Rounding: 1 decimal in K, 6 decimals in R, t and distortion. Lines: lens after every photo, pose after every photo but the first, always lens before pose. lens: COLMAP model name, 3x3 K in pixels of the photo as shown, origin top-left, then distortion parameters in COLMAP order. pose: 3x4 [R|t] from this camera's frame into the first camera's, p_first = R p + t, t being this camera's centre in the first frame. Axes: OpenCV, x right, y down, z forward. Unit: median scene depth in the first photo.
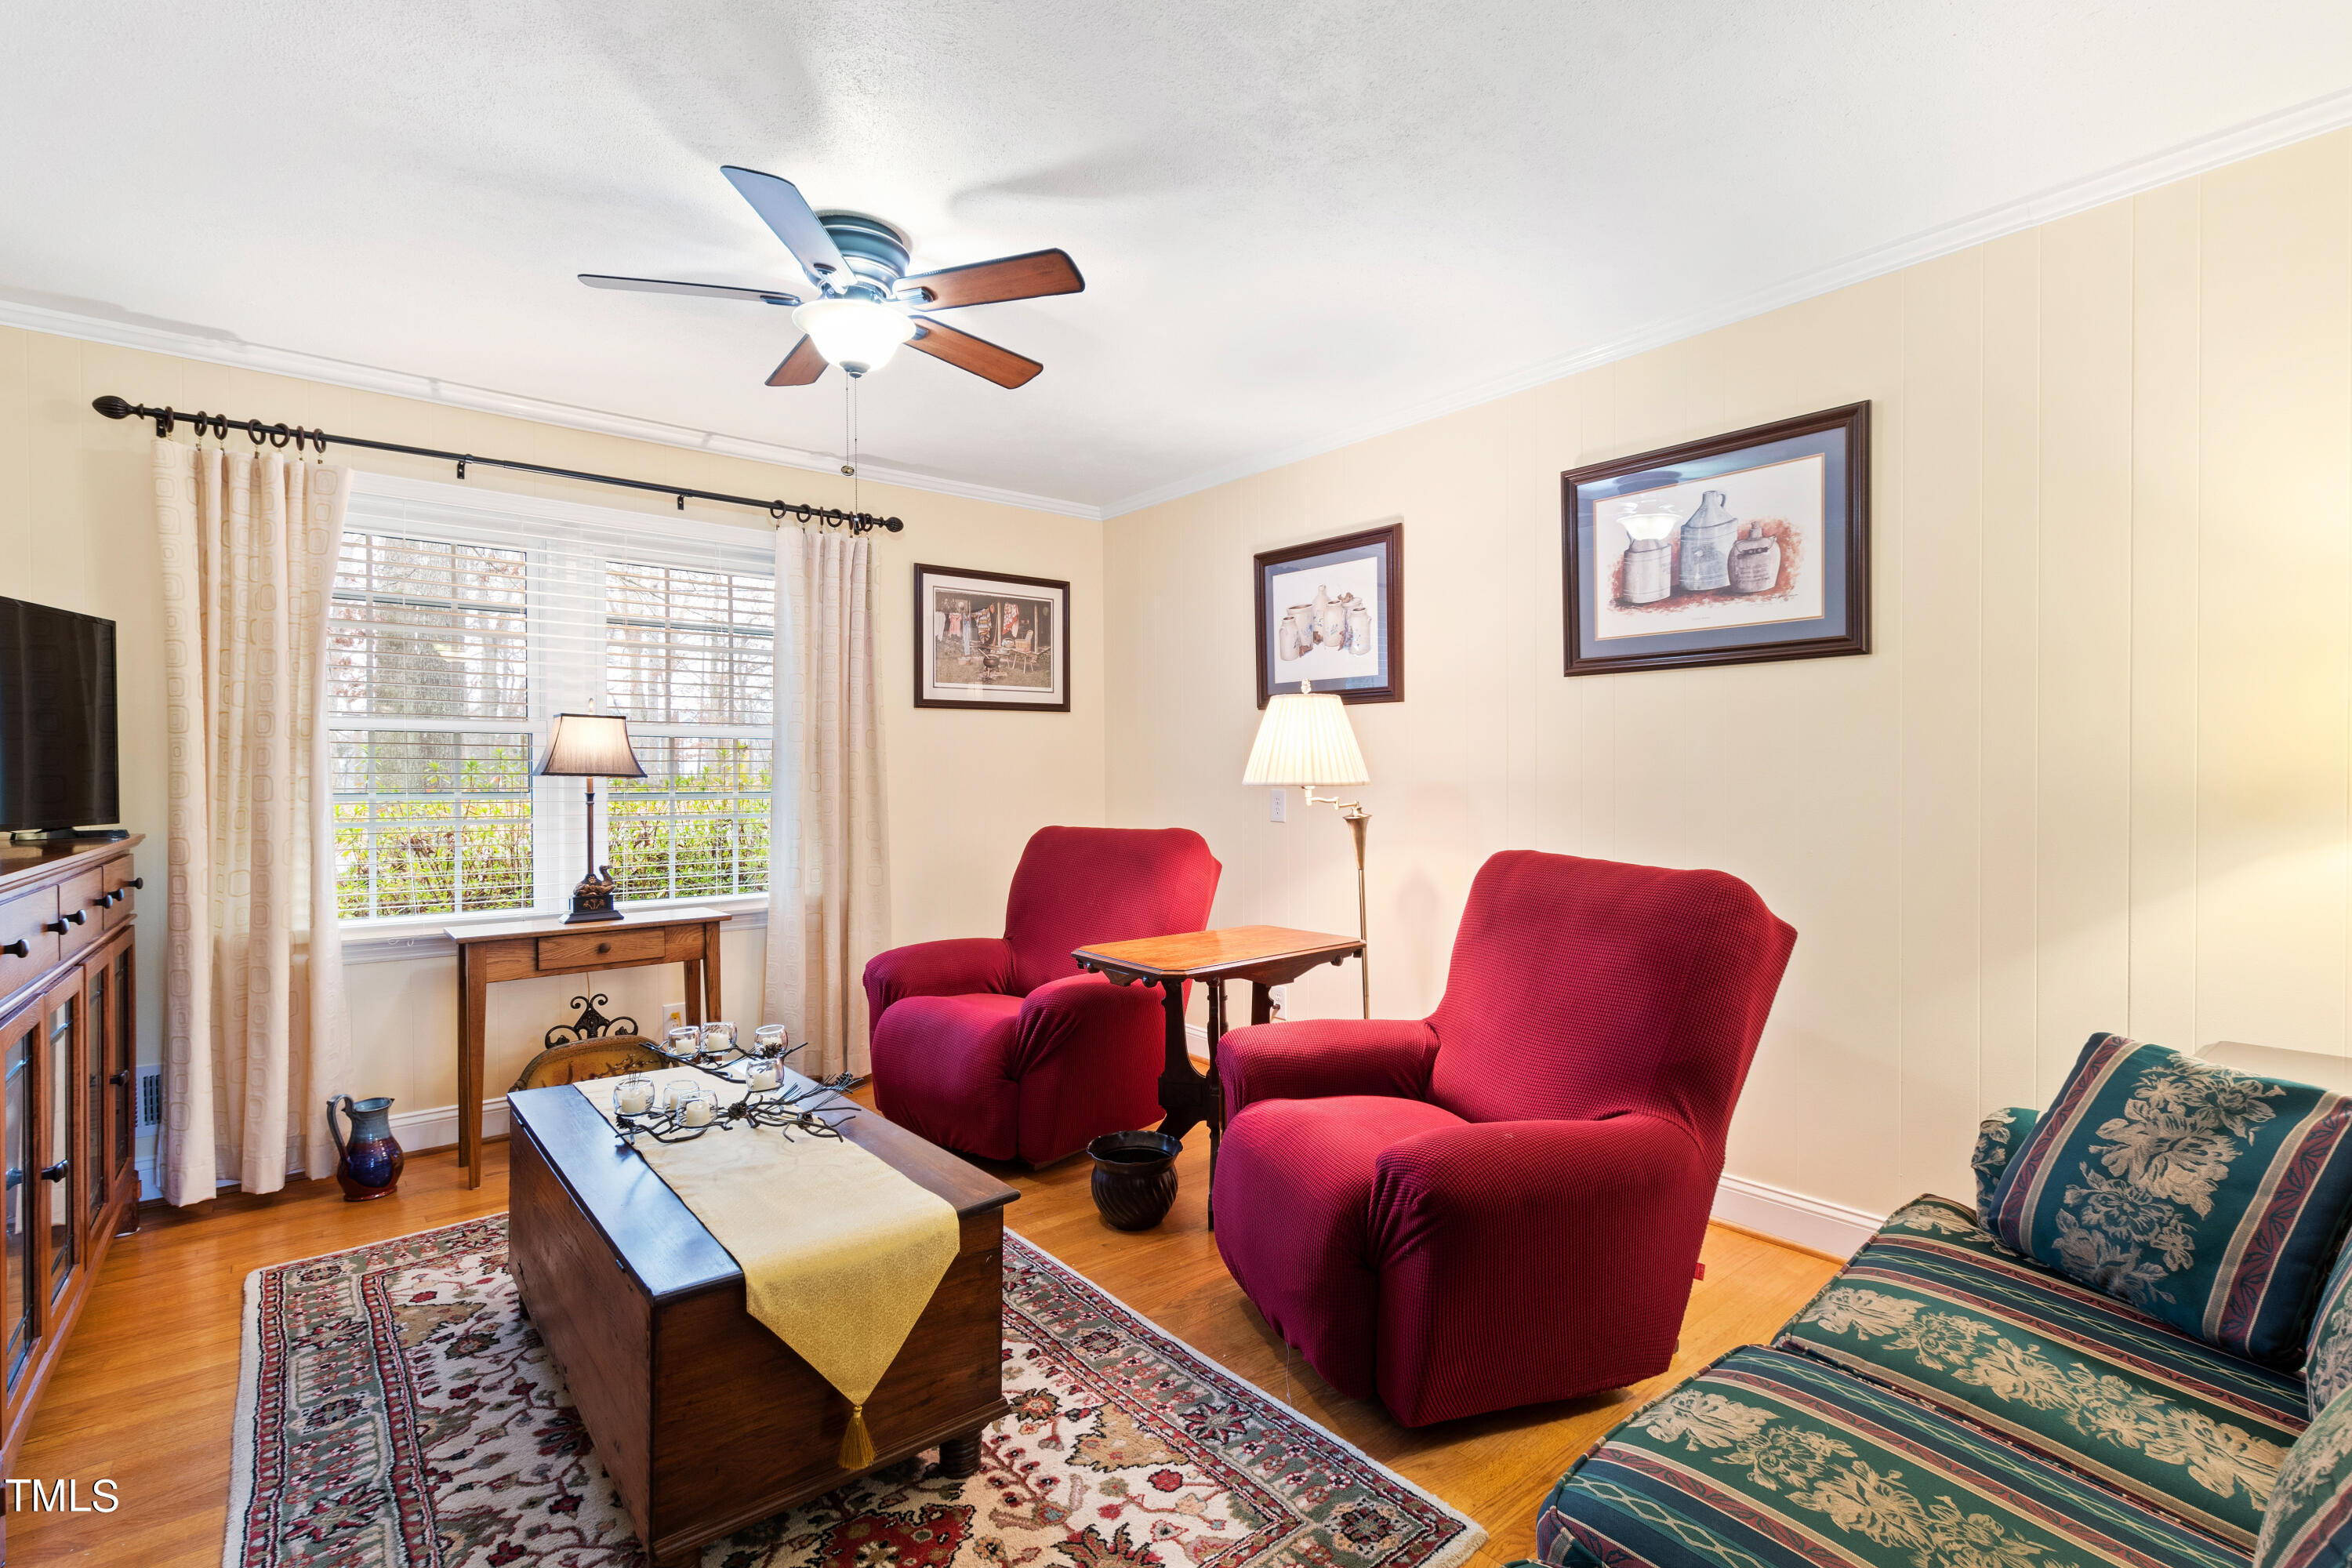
lens RADIAL K [[1049.3, 0, 1176.0], [0, 1049.3, 784.0], [0, 0, 1]] dist [0.001461, 0.000330]
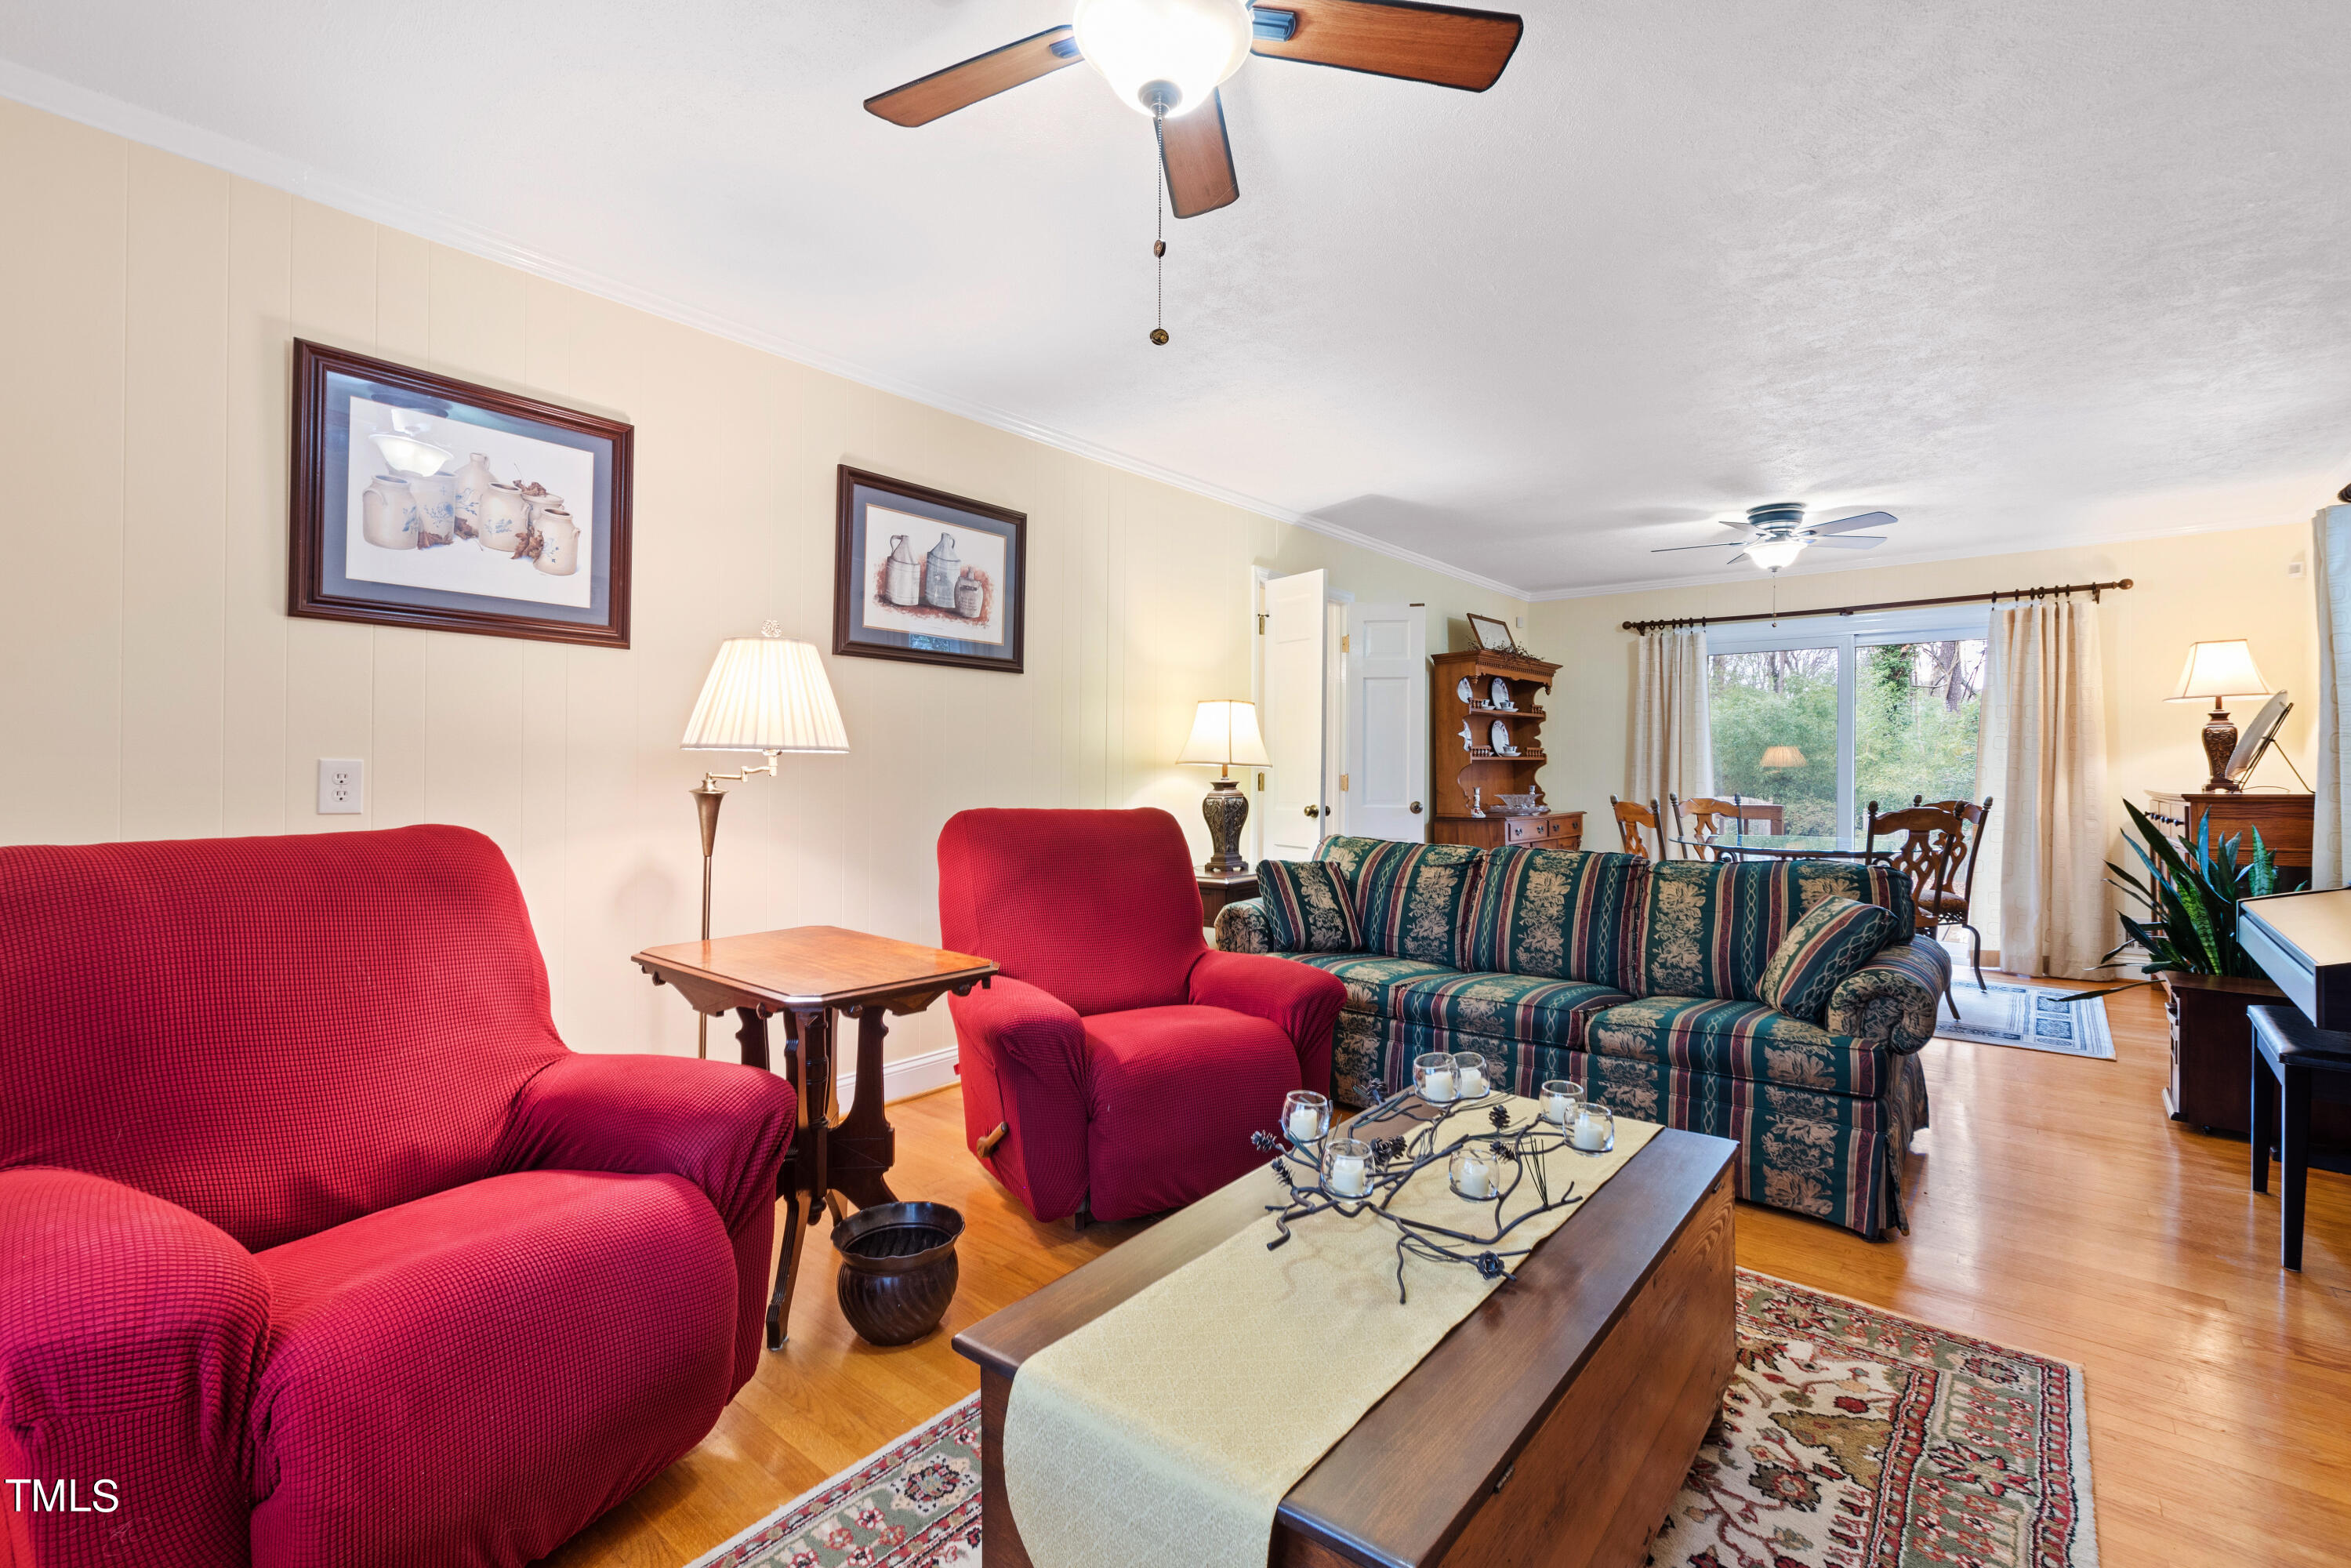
lens RADIAL K [[1026.8, 0, 1166.1], [0, 1026.8, 764.4], [0, 0, 1]] dist [0.000357, -0.000065]
pose [[-0.173693, 0.009882, 0.984750, -0.746983], [0.008720, 0.999926, -0.008496, 0.022729], [-0.984761, 0.007112, -0.173766, 0.884150]]
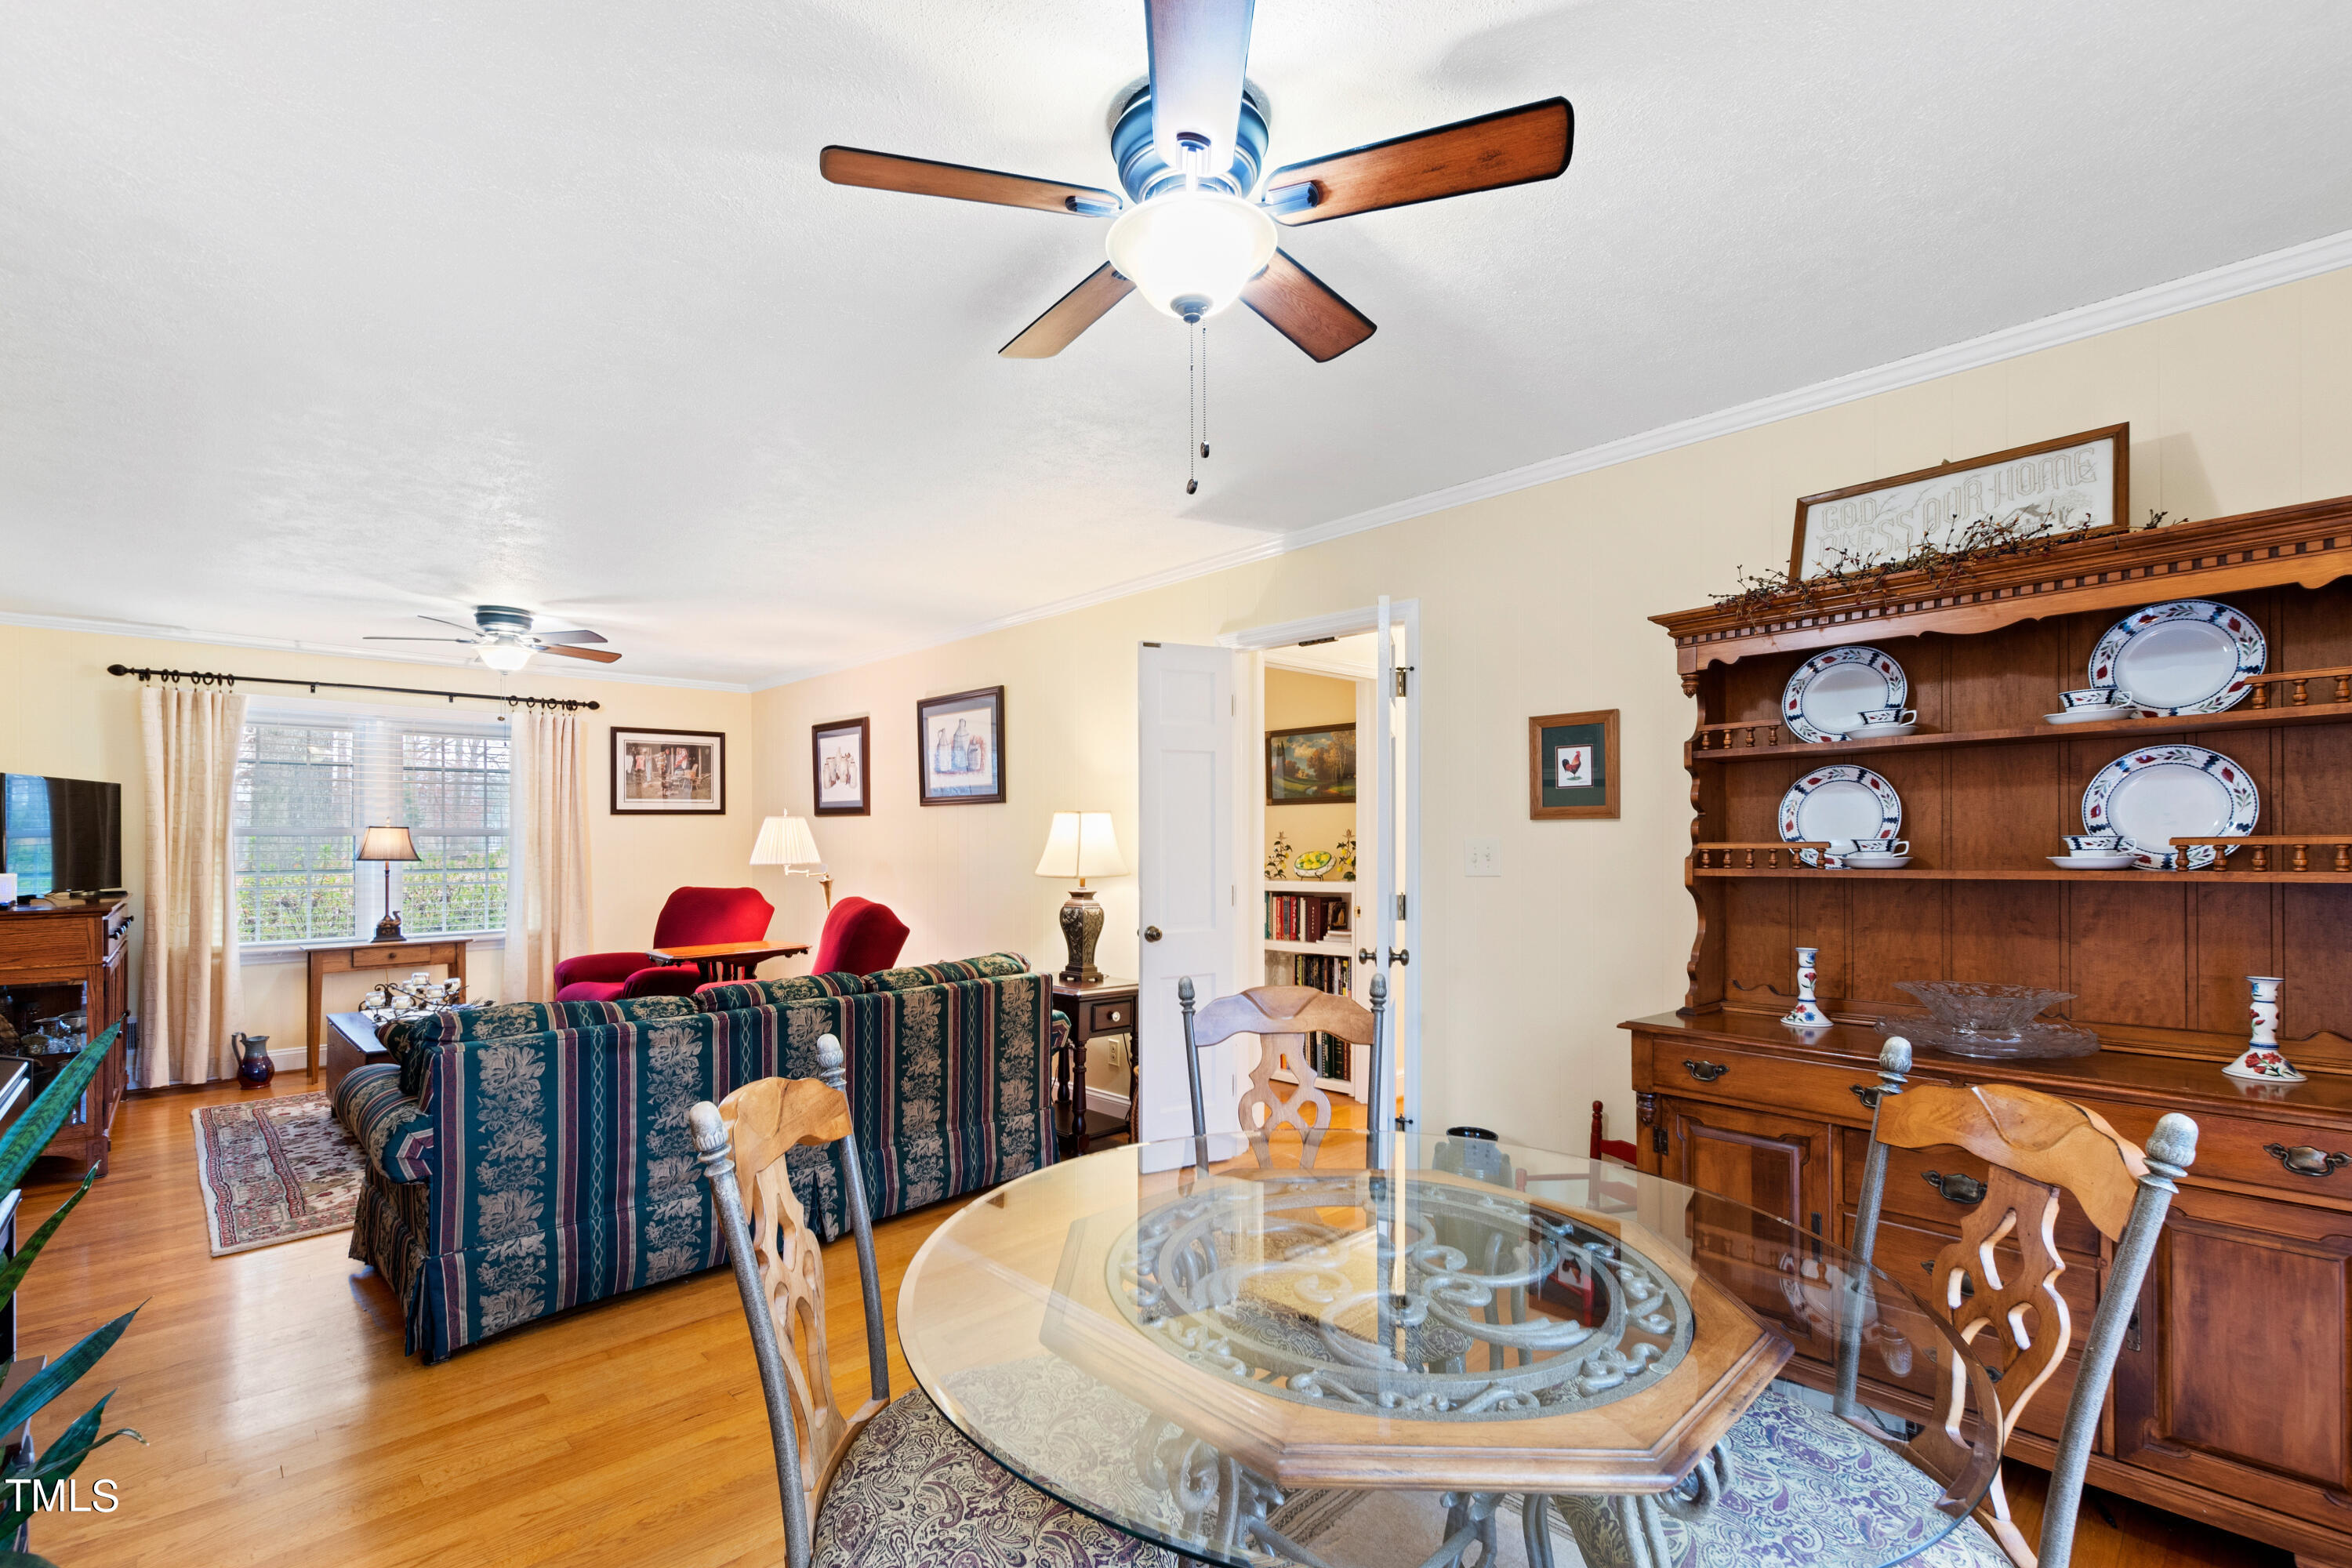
lens RADIAL K [[1036.7, 0, 1169.8], [0, 1036.7, 830.5], [0, 0, 1]] dist [-0.001155, -0.000461]
pose [[0.997235, -0.002251, 0.074285, 0.704217], [0.003495, 0.999856, -0.016616, -0.026548], [-0.074237, 0.016830, 0.997099, -0.944967]]
